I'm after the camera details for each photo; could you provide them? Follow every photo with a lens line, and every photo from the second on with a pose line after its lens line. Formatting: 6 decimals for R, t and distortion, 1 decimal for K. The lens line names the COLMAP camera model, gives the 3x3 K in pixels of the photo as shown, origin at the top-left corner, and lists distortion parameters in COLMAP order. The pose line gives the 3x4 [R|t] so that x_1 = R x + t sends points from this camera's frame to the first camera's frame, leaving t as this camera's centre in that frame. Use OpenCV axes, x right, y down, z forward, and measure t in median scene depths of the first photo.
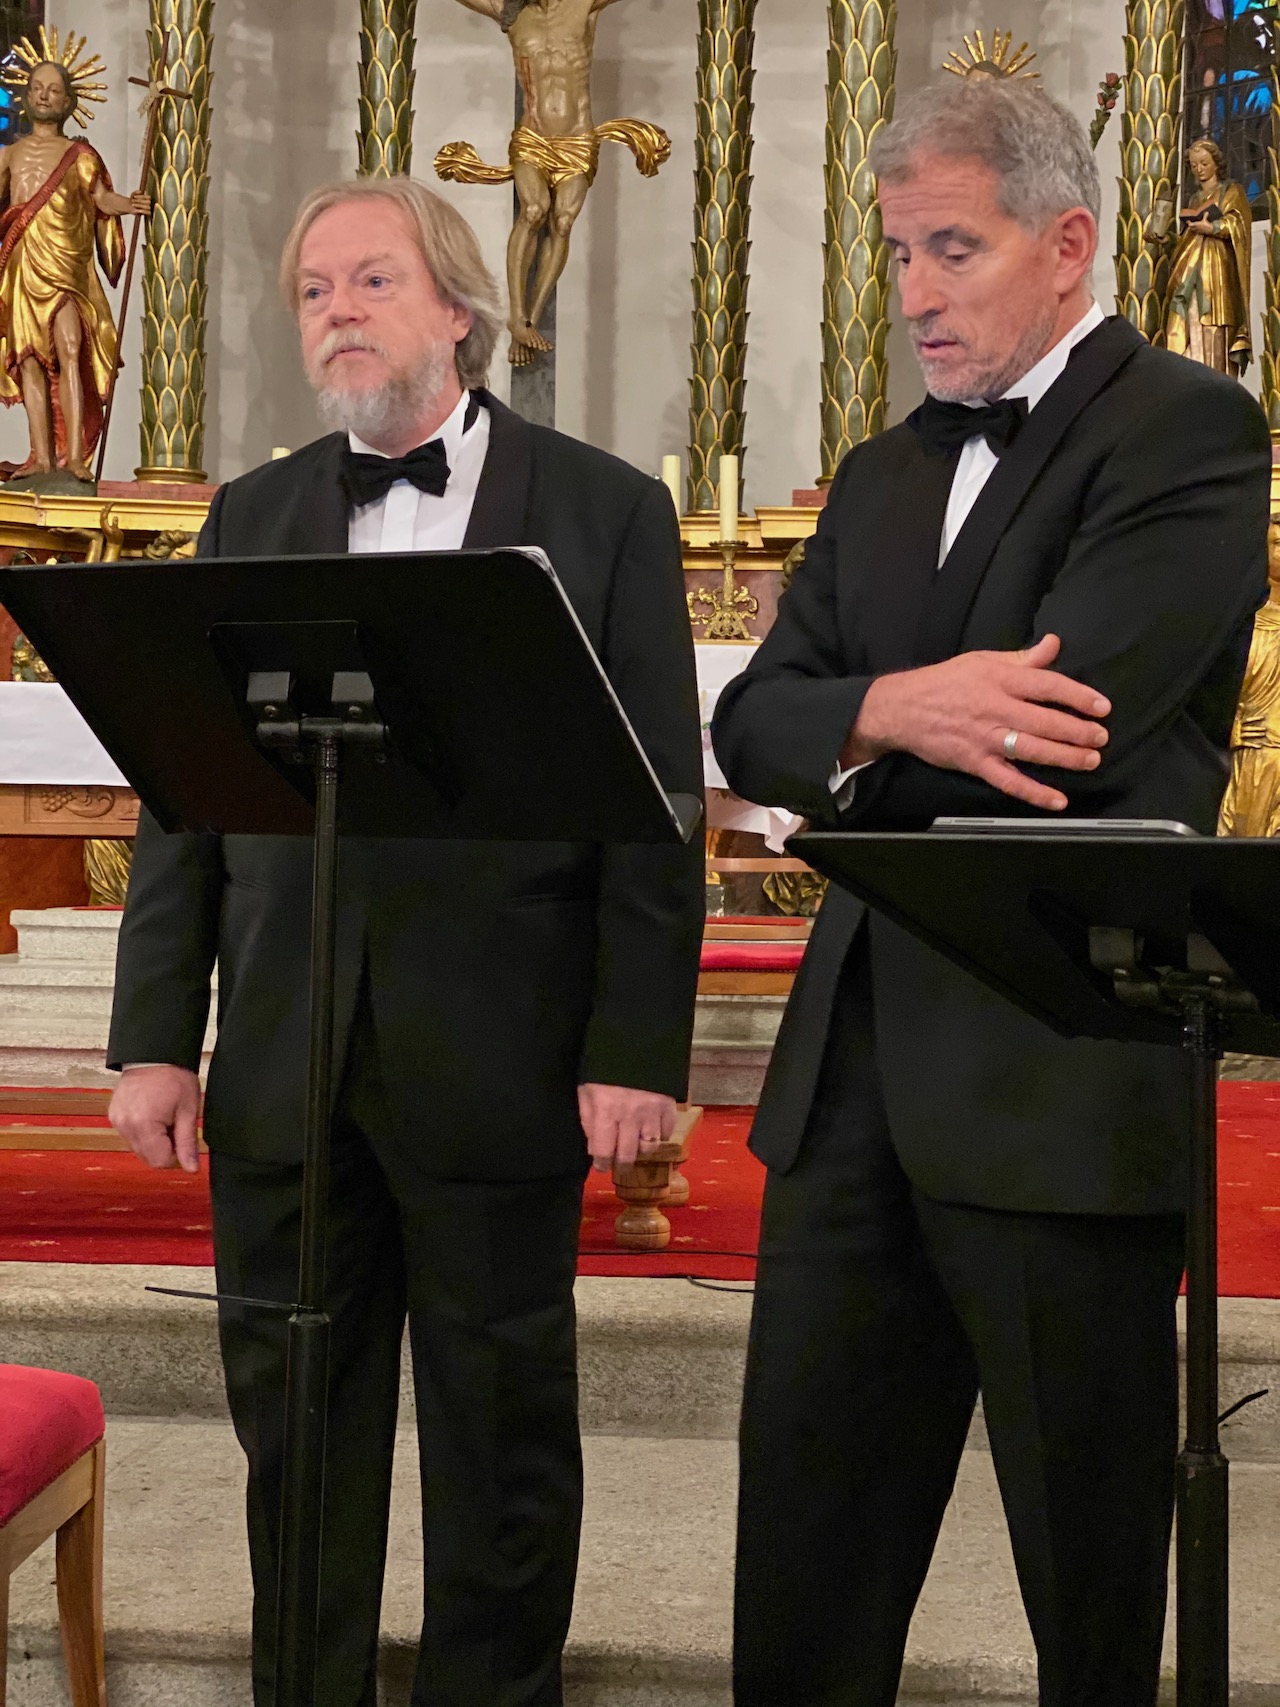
lens RADIAL K [[2555.5, 0, 667.5], [0, 2555.5, 862.9], [0, 0, 1]] dist [0.106603, 0.000000]
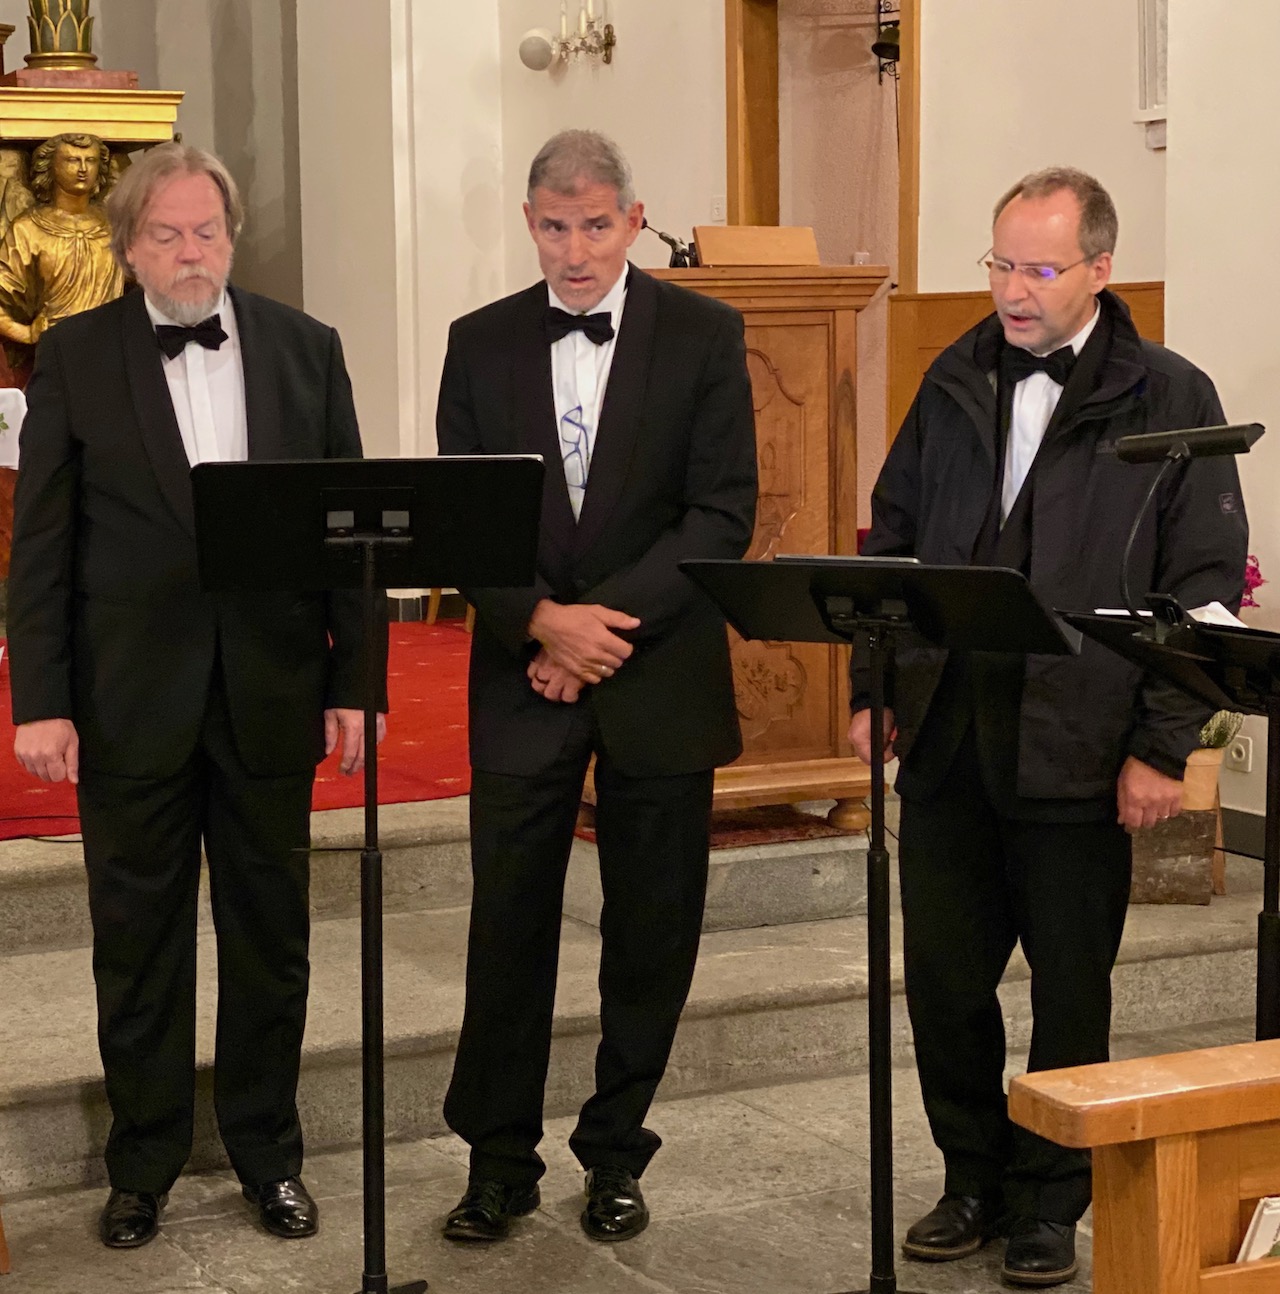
lens RADIAL K [[2851.9, 0, 405.2], [0, 2851.9, 618.3], [0, 0, 1]] dist [0.117295, 0.000000]
pose [[0.874897, -0.079173, 0.477795, -0.218160], [0.034119, 0.994172, 0.102263, -0.040842], [-0.483107, -0.073168, 0.872499, -0.162964]]
